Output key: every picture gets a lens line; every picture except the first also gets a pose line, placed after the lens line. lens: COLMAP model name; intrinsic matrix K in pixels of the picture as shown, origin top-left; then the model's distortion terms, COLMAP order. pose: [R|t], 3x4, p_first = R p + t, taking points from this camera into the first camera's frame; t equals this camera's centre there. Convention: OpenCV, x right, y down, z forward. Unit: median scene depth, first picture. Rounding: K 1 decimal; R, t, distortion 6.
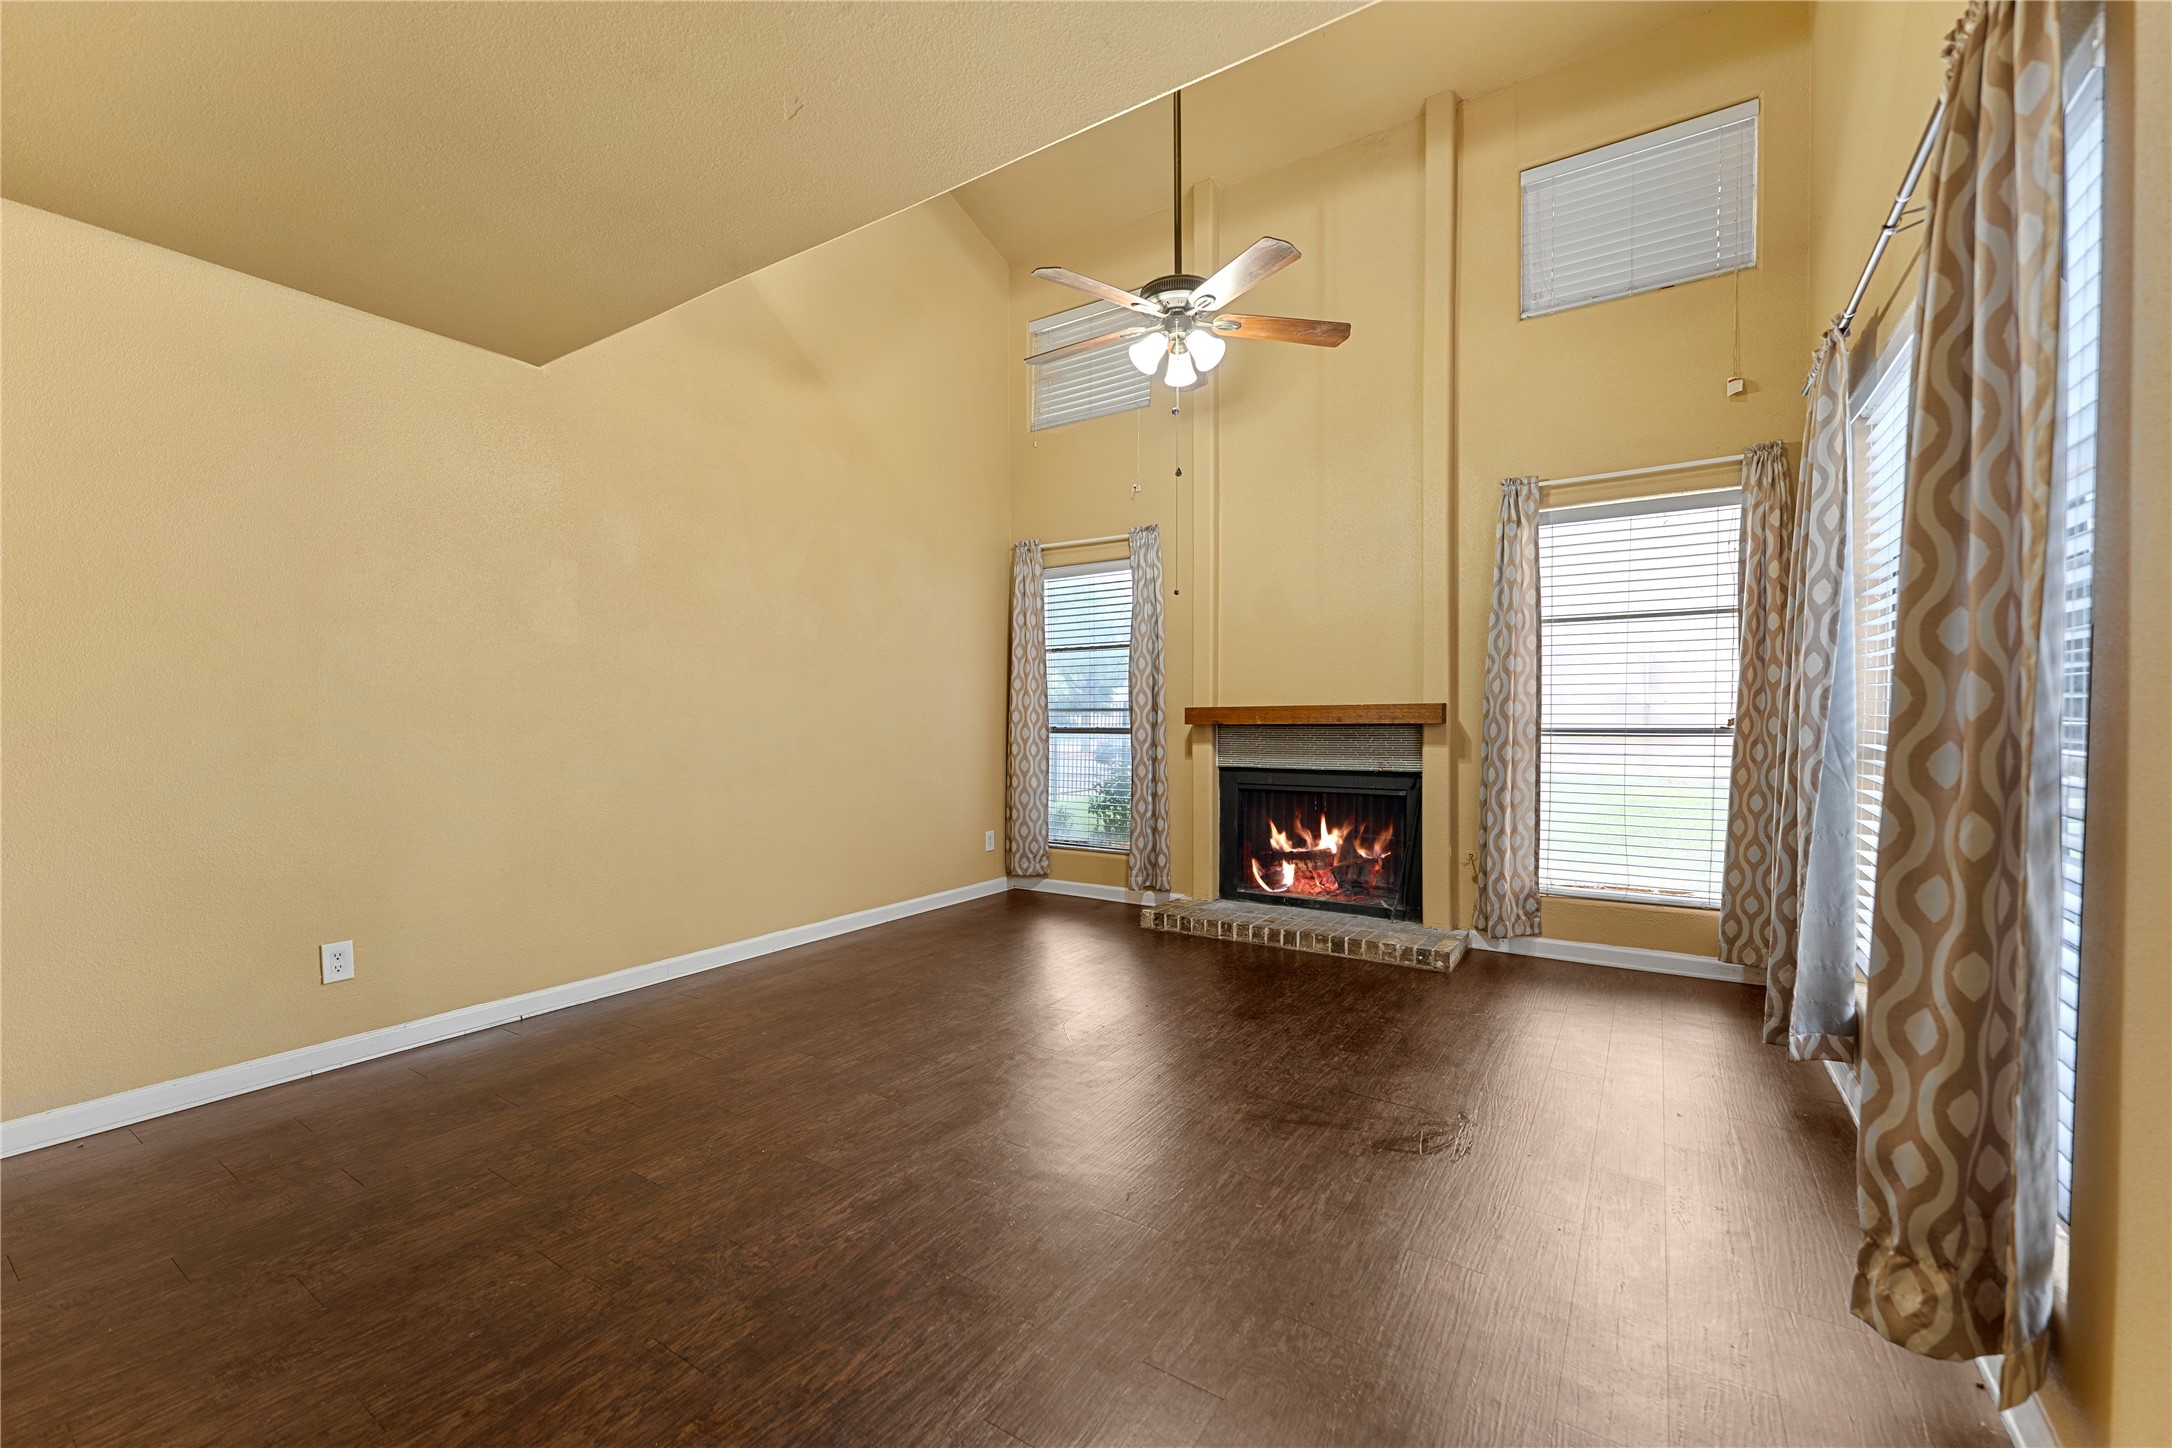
lens RADIAL K [[874.1, 0, 1079.6], [0, 874.1, 728.5], [0, 0, 1]] dist [-0.000854, 0.000098]
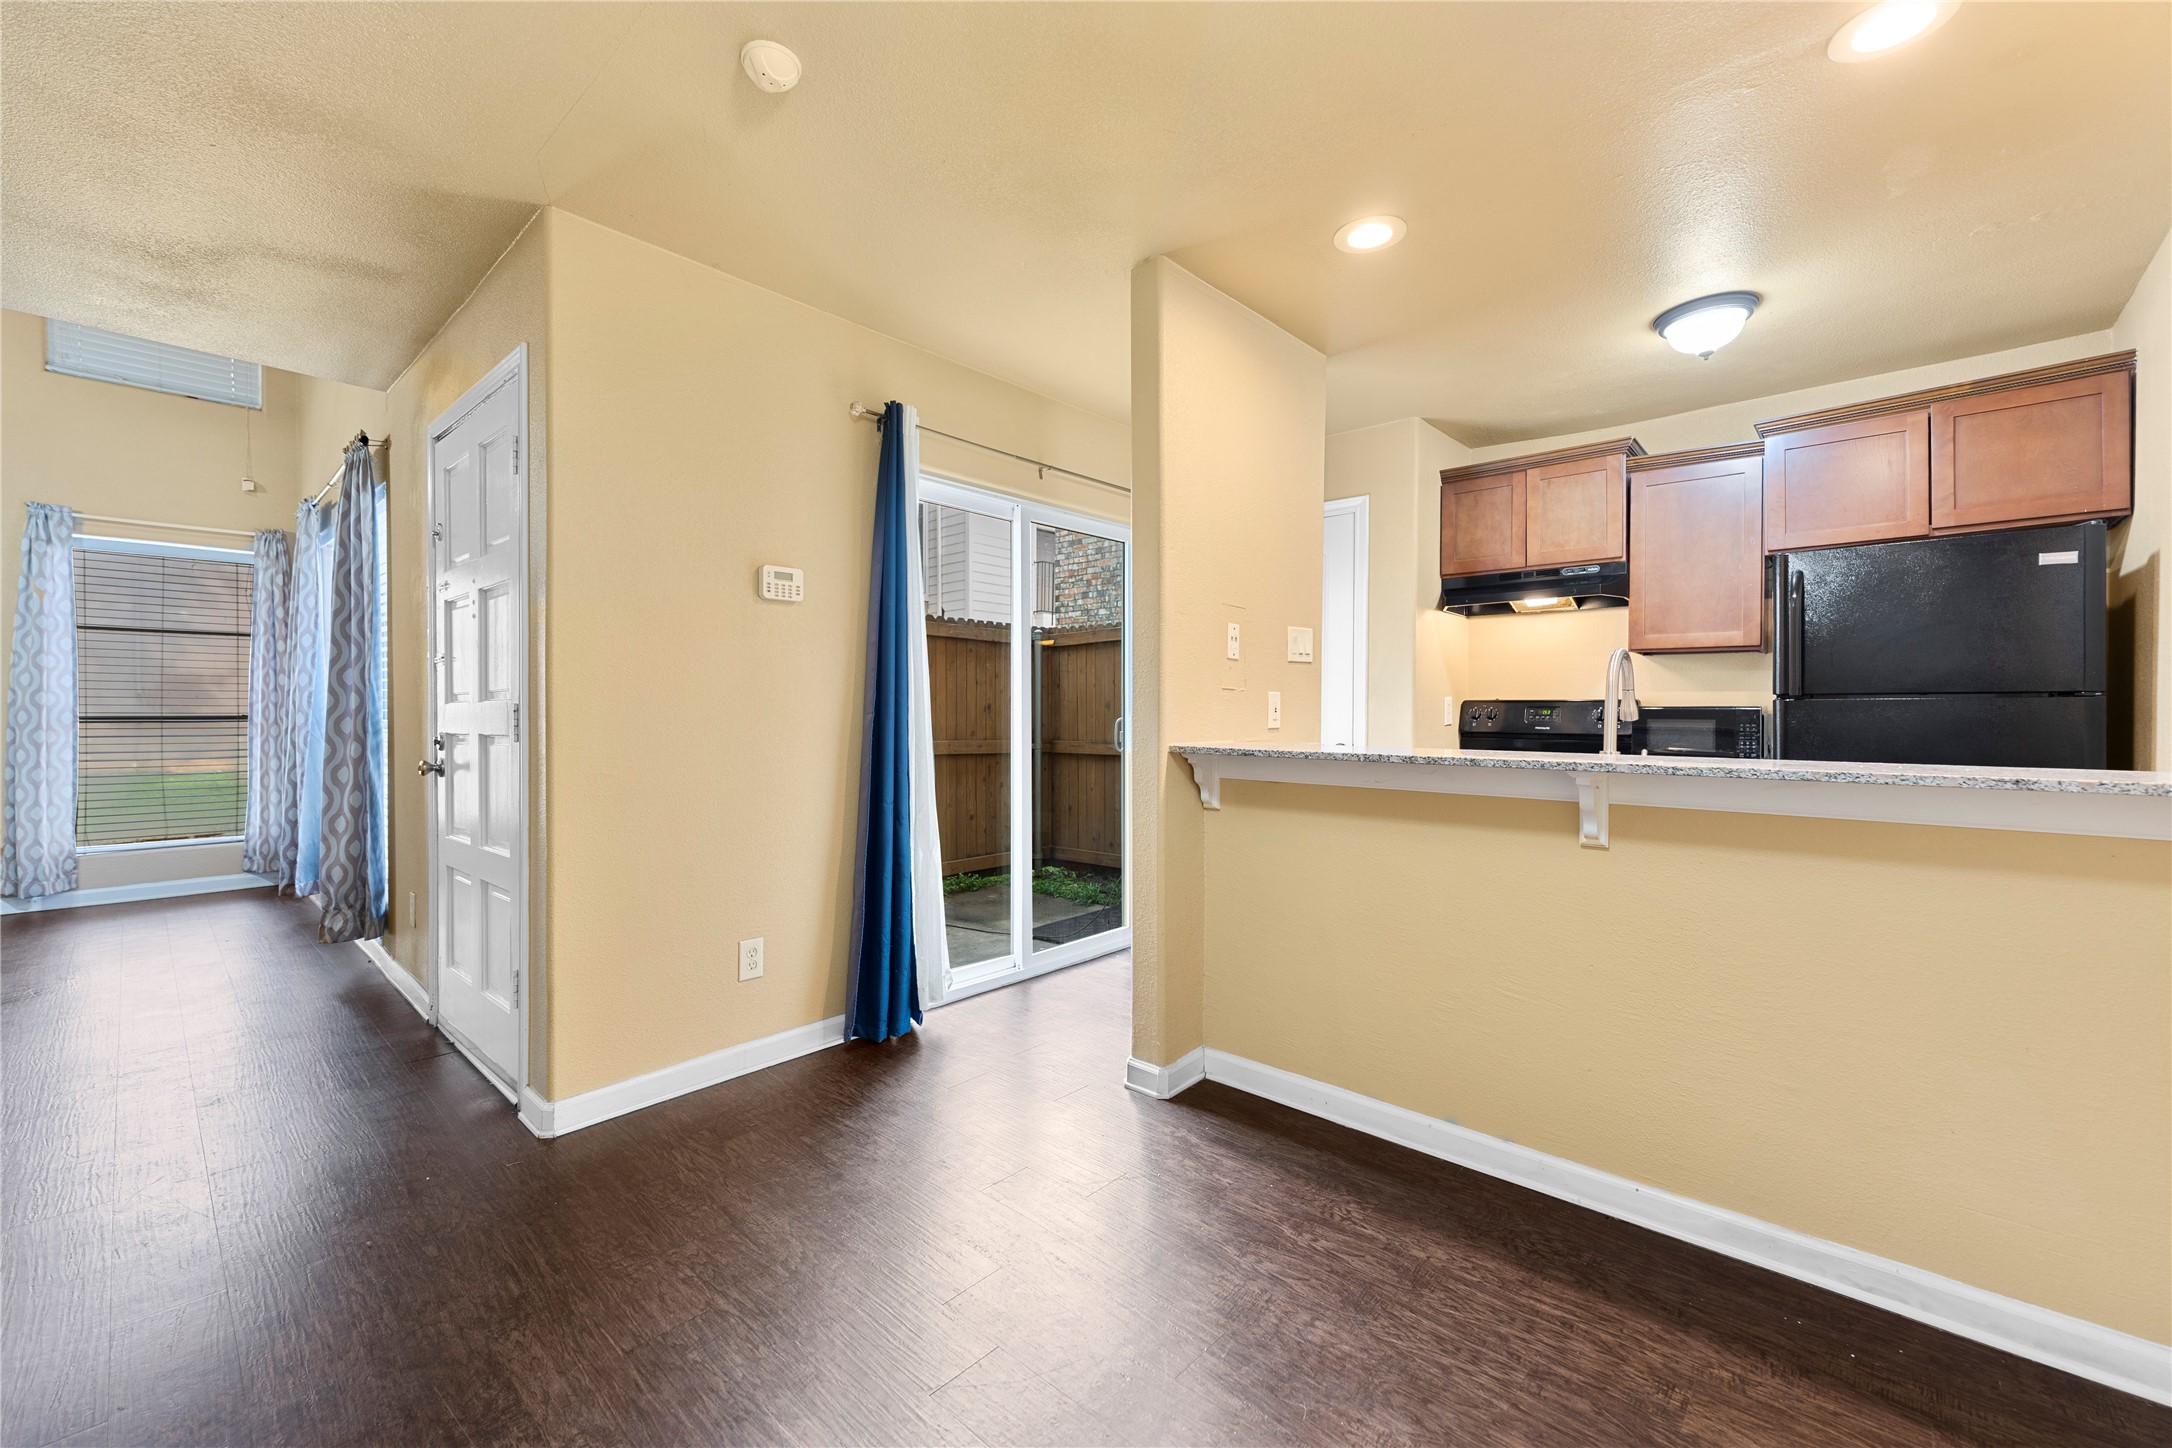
lens RADIAL K [[874.1, 0, 1079.6], [0, 874.1, 728.5], [0, 0, 1]] dist [-0.000854, 0.000098]
pose [[0.161353, -0.020671, 0.986680, -0.436588], [0.008157, 0.999774, 0.019611, 0.005221], [-0.986863, 0.004884, 0.161485, -0.557226]]
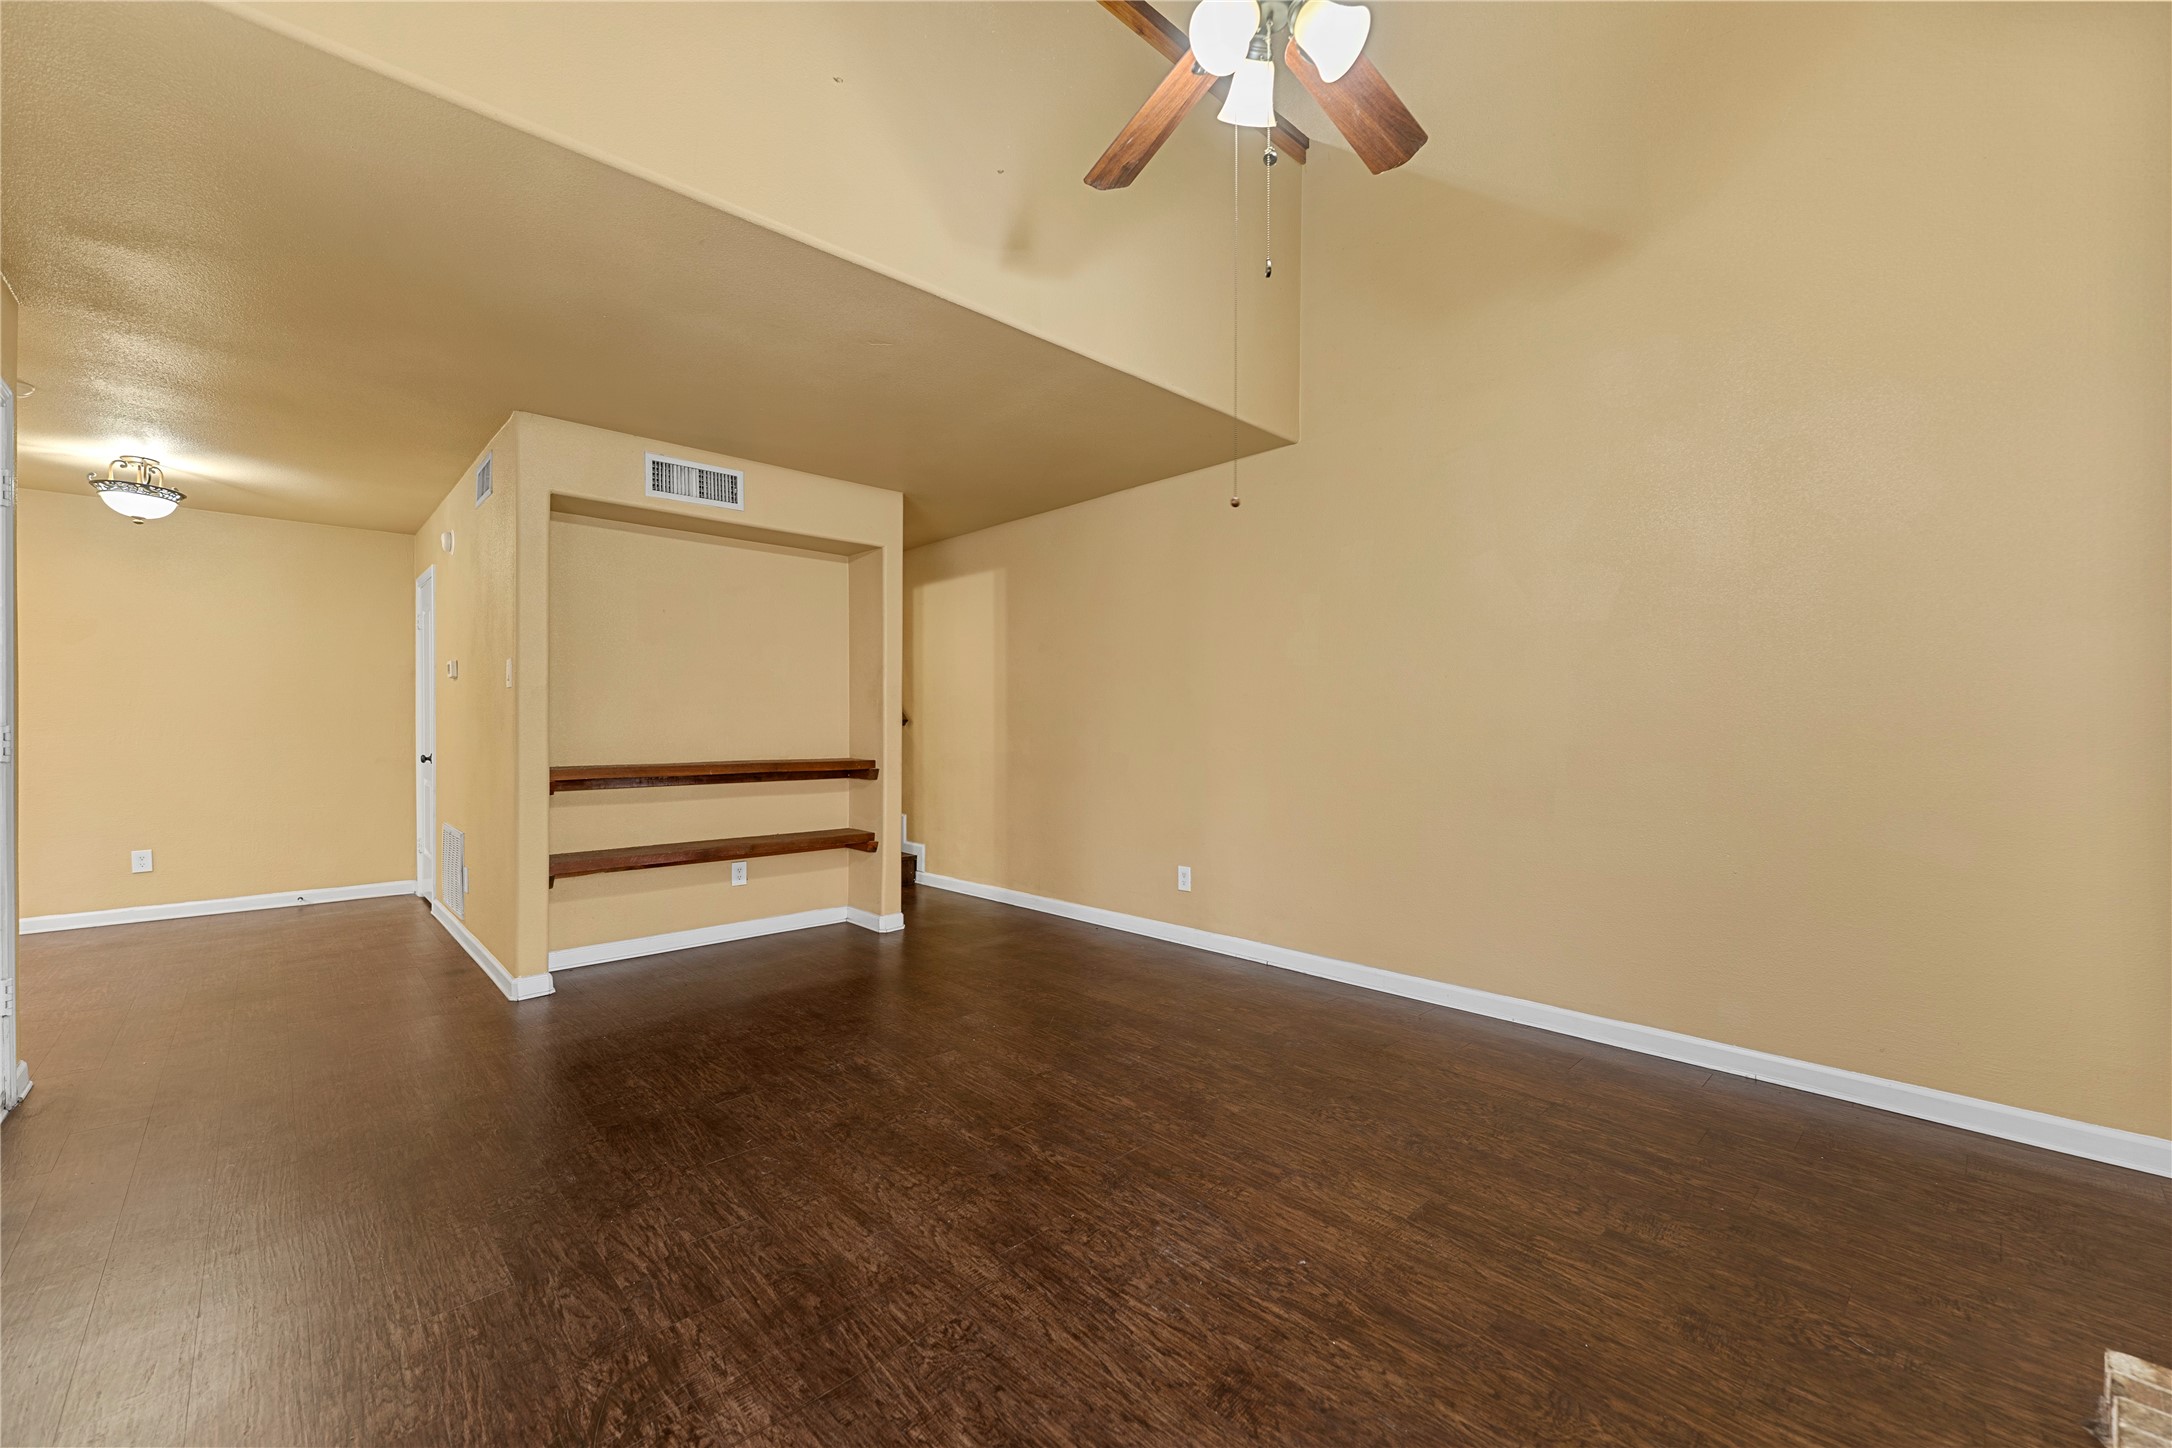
lens RADIAL K [[874.1, 0, 1079.6], [0, 874.1, 728.5], [0, 0, 1]] dist [-0.000854, 0.000098]
pose [[-0.234845, 0.001700, -0.972031, 0.517229], [-0.010453, 0.999936, 0.004275, -0.009041], [0.971977, 0.011164, -0.234812, 0.814314]]
